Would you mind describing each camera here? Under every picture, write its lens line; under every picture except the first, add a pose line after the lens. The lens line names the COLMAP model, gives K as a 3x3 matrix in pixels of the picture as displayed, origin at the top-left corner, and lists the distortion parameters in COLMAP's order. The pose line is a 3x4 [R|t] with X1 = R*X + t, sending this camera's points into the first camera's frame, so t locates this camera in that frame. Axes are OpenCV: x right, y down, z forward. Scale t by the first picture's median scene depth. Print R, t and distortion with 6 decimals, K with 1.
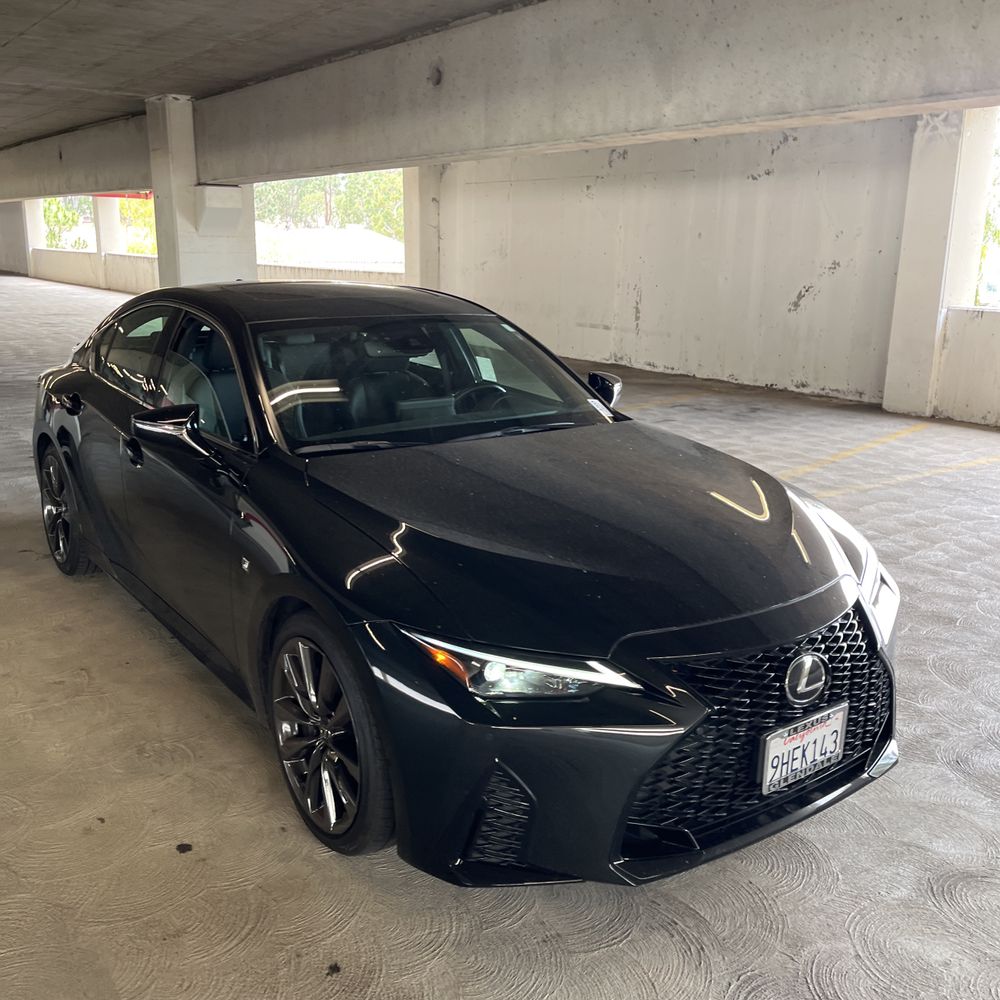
lens RADIAL K [[1004.0, 0, 503.1], [0, 1004.0, 500.9], [0, 0, 1]] dist [0.015612, 0.000000]
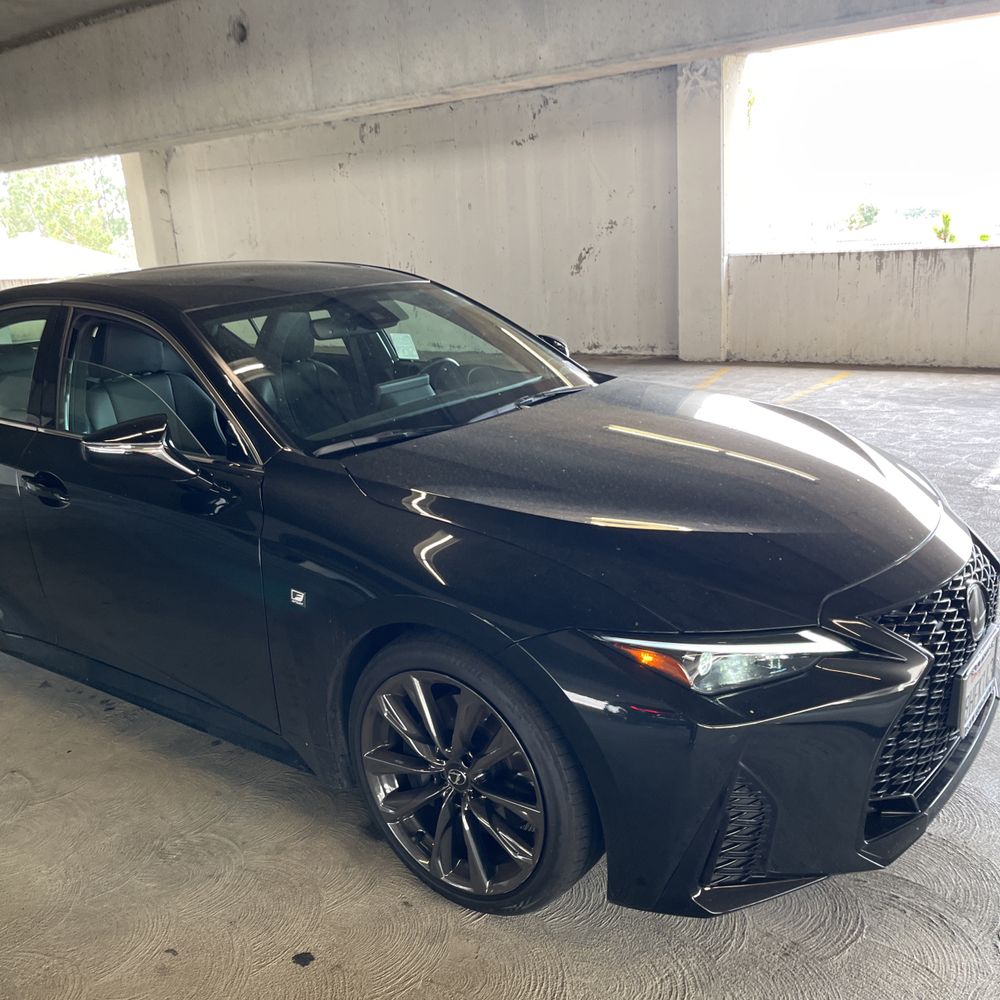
lens RADIAL K [[1004.0, 0, 506.0], [0, 1004.0, 511.6], [0, 0, 1]] dist [0.015612, 0.000000]
pose [[0.953359, -0.150614, 0.261576, -0.153715], [0.145200, 0.988593, 0.040019, -0.006794], [-0.264620, -0.000172, 0.964353, 0.090662]]
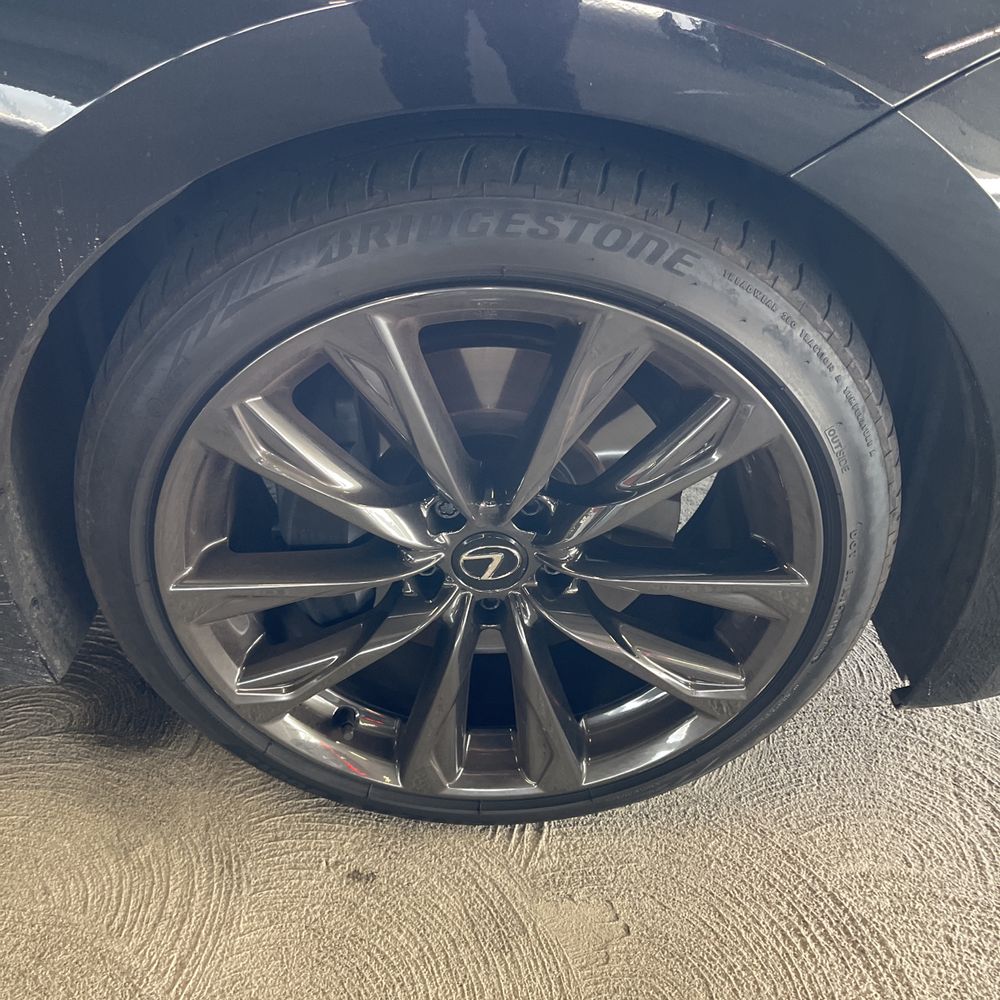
lens RADIAL K [[1004.0, 0, 500.3], [0, 1004.0, 496.1], [0, 0, 1]] dist [0.015612, 0.000000]
pose [[0.558998, -0.484716, 0.672735, -0.177989], [0.160124, 0.859169, 0.485993, 0.029725], [-0.813561, -0.163948, 0.557888, 0.394740]]
